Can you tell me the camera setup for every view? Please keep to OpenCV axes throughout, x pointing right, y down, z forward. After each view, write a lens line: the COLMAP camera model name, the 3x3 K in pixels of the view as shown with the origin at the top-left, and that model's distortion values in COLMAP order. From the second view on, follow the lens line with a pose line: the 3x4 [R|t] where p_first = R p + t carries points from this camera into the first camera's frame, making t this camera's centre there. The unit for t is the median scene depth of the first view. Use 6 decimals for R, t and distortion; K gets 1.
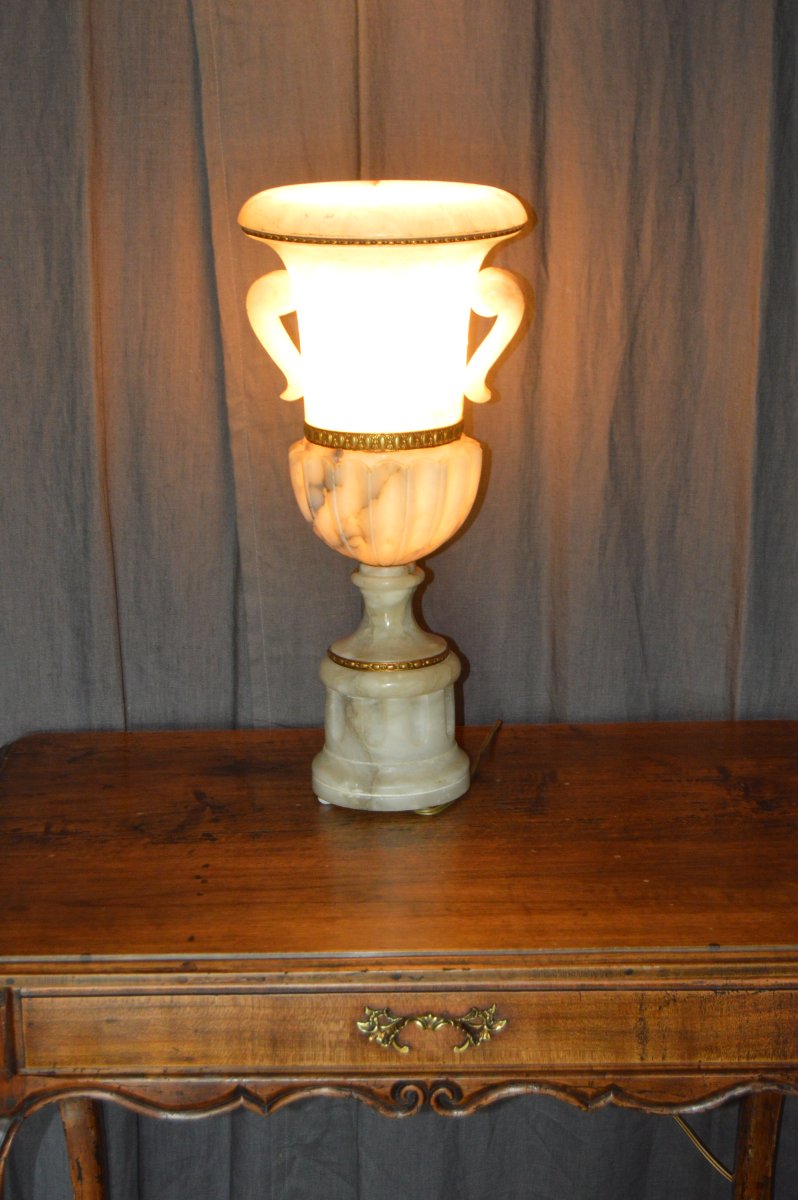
lens RADIAL K [[2299.7, 0, 413.4], [0, 2299.7, 571.3], [0, 0, 1]] dist [0.013054, 0.000000]
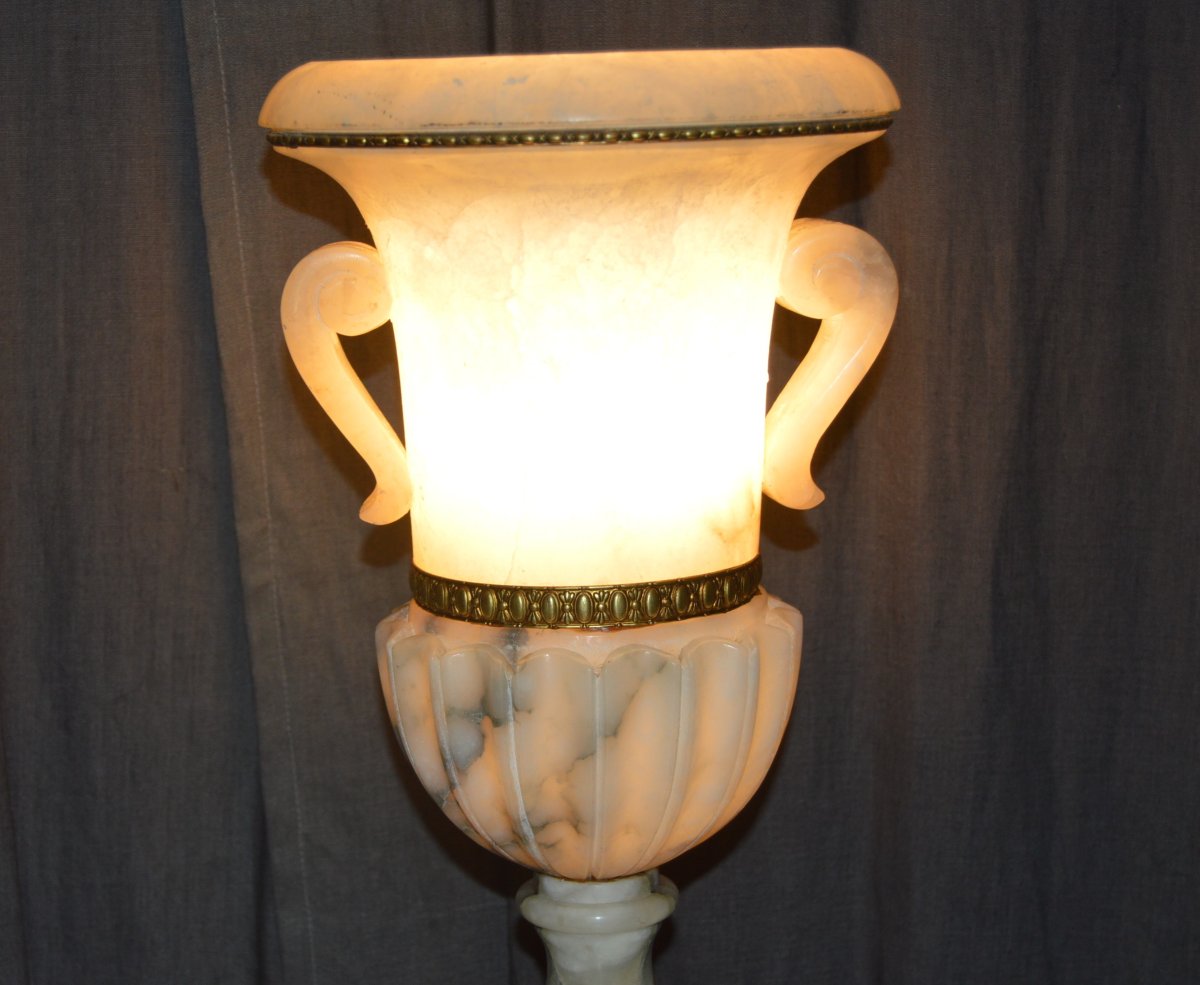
lens RADIAL K [[2571.3, 0, 465.1], [0, 2571.3, 504.7], [0, 0, 1]] dist [-0.023125, 0.000000]
pose [[0.999670, -0.024372, 0.008164, -0.035639], [0.024984, 0.995989, -0.085918, -0.029512], [-0.006037, 0.086094, 0.996269, 0.440229]]
